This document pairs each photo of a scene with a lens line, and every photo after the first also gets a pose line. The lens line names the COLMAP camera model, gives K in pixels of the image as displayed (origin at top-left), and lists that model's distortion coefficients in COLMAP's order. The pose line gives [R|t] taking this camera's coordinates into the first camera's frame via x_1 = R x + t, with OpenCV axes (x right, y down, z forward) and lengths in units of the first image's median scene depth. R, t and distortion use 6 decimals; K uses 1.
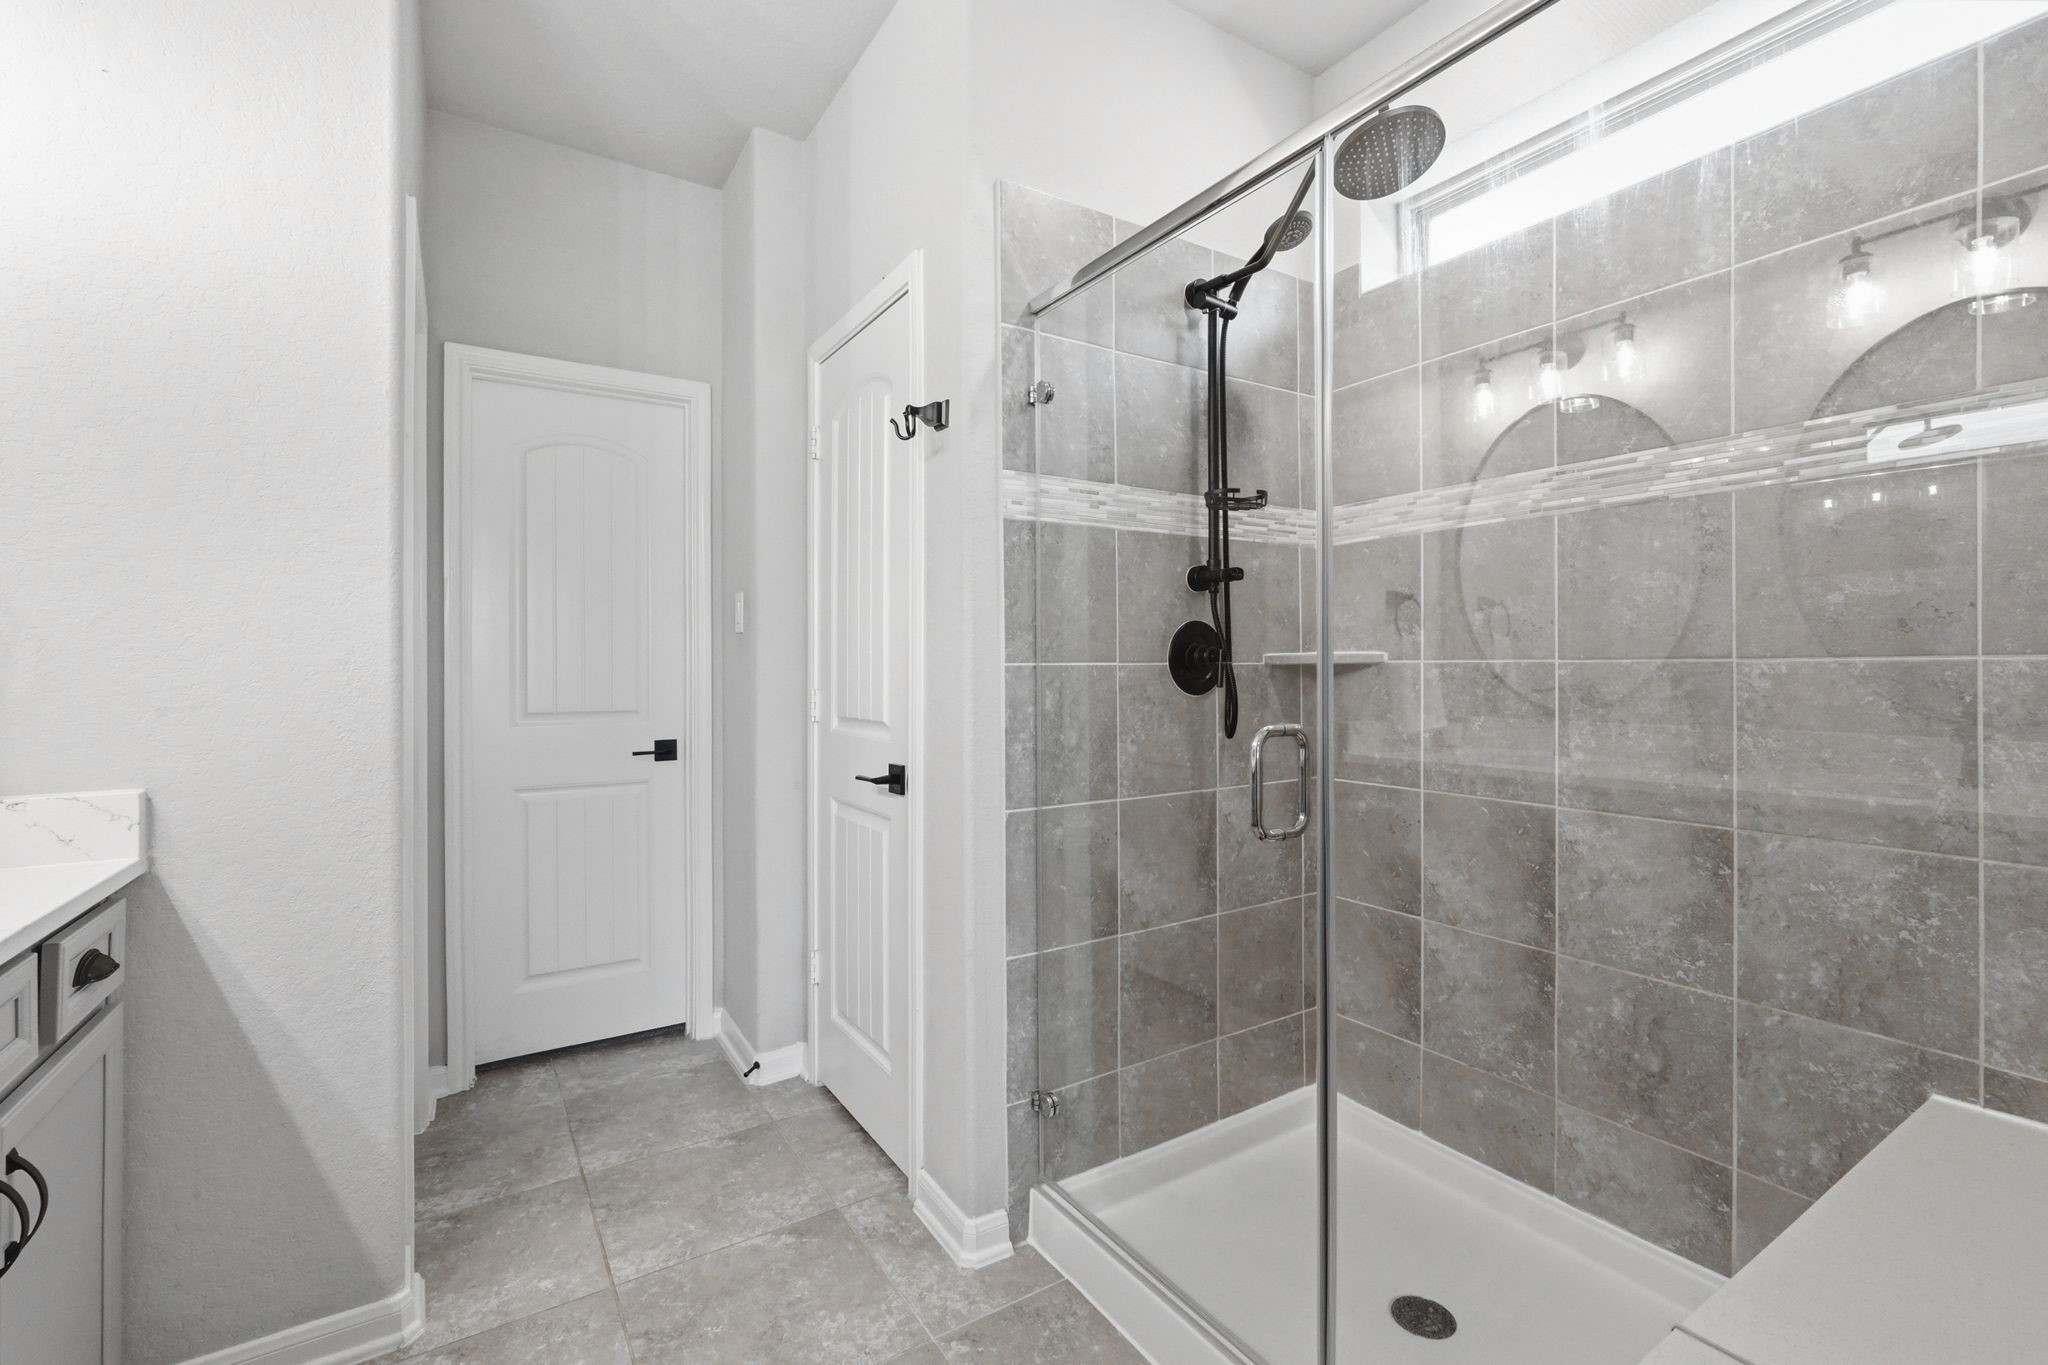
lens RADIAL K [[880.9, 0, 1018.4], [0, 880.9, 674.2], [0, 0, 1]] dist [-0.014824, 0.005241]
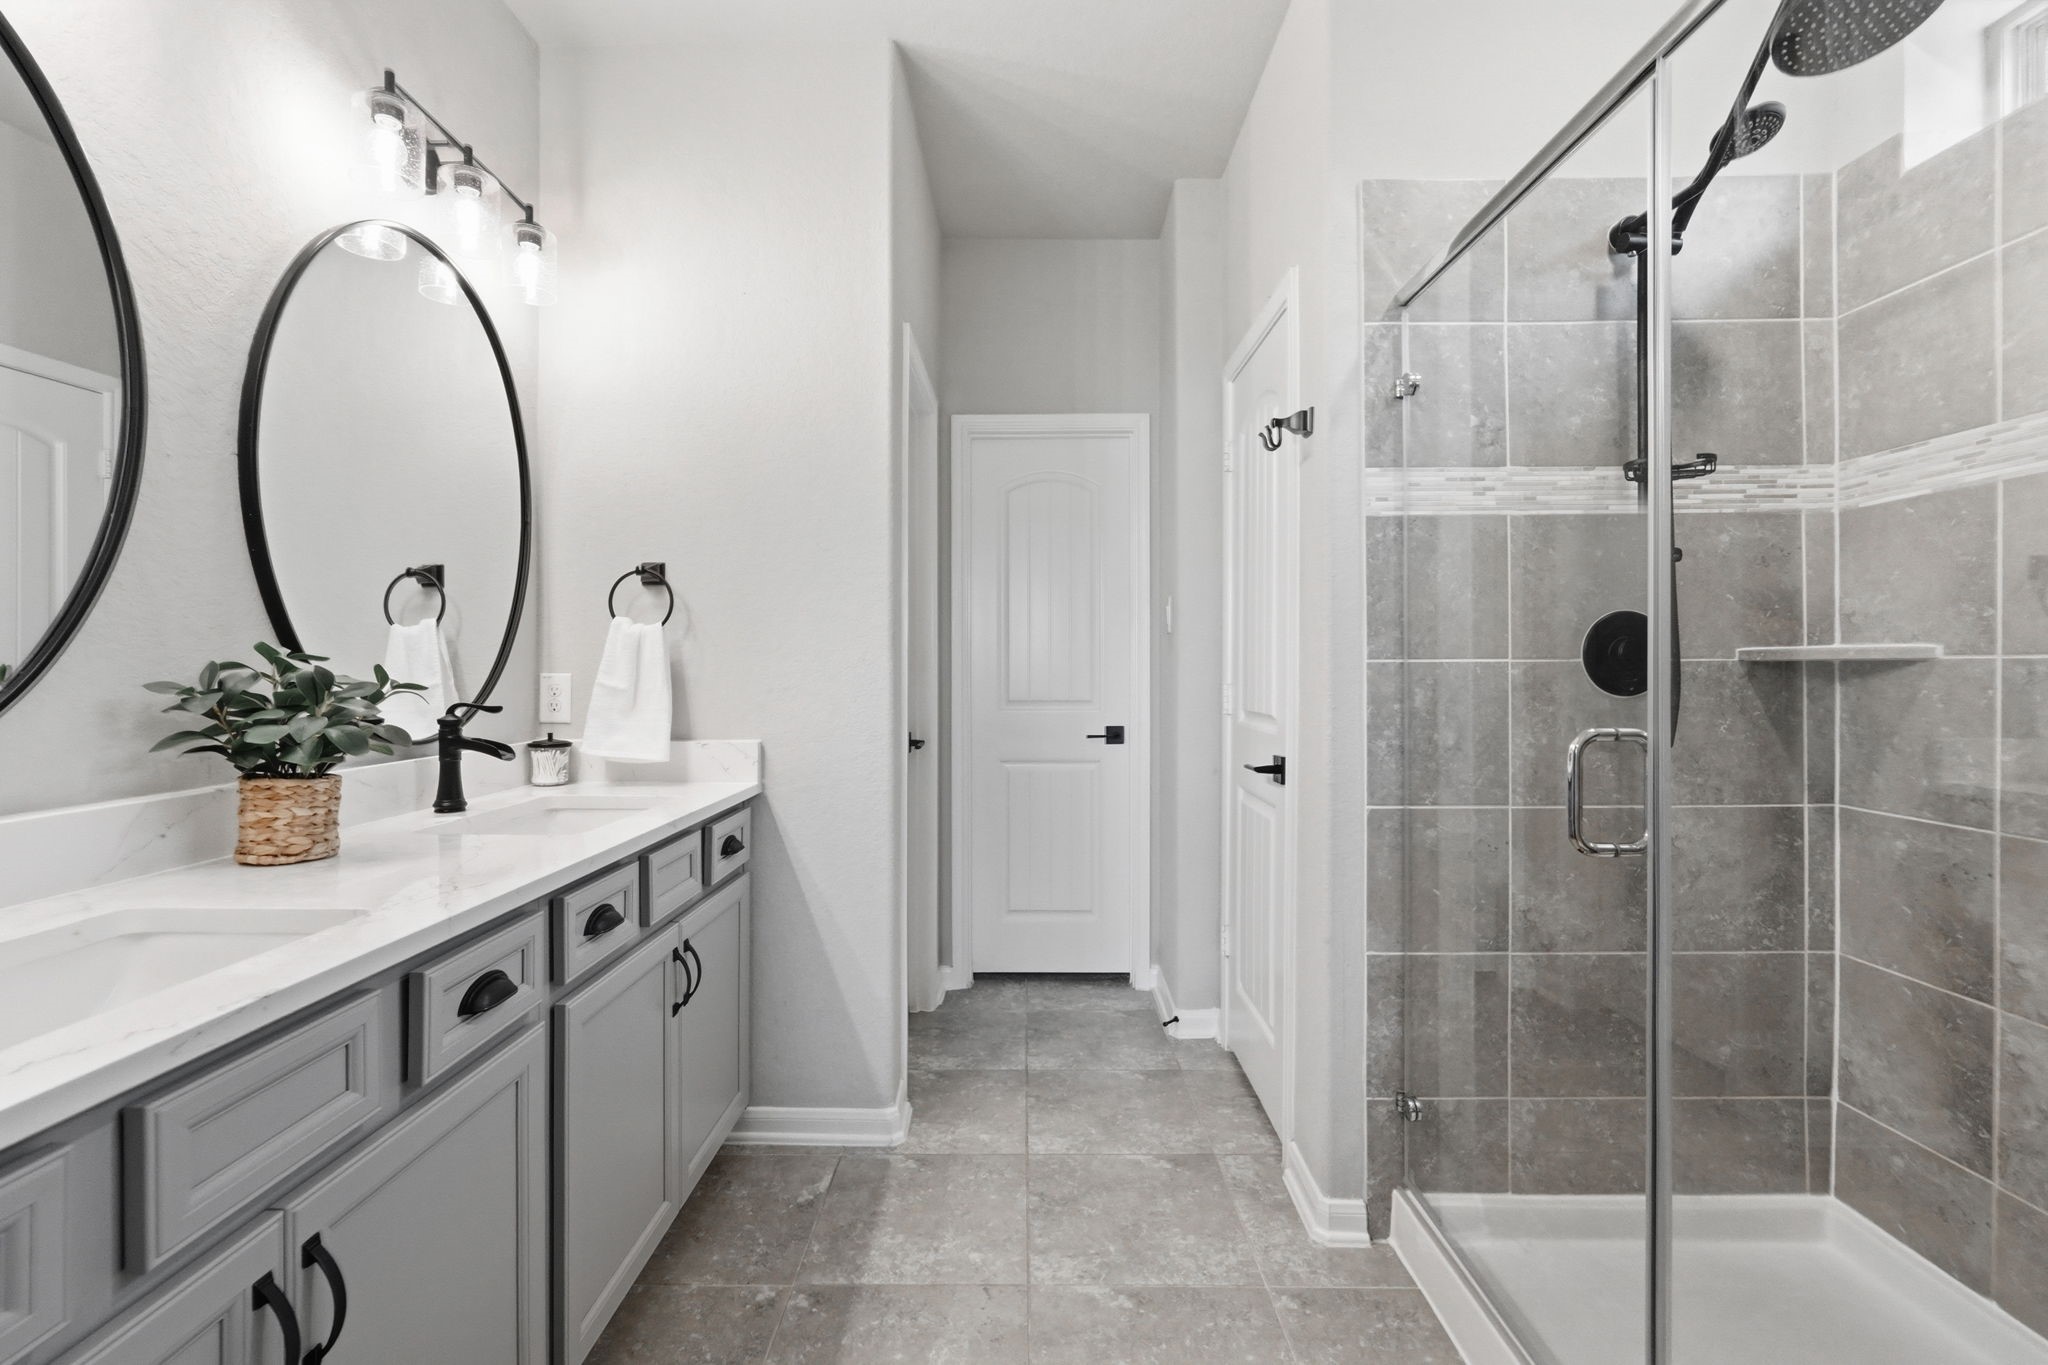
lens RADIAL K [[880.9, 0, 1029.2], [0, 880.9, 672.4], [0, 0, 1]] dist [-0.014824, 0.005241]
pose [[0.837742, 0.006445, -0.546029, 0.188708], [-0.005023, 0.999979, 0.004097, -0.000294], [0.546043, -0.000689, 0.837757, -0.049397]]
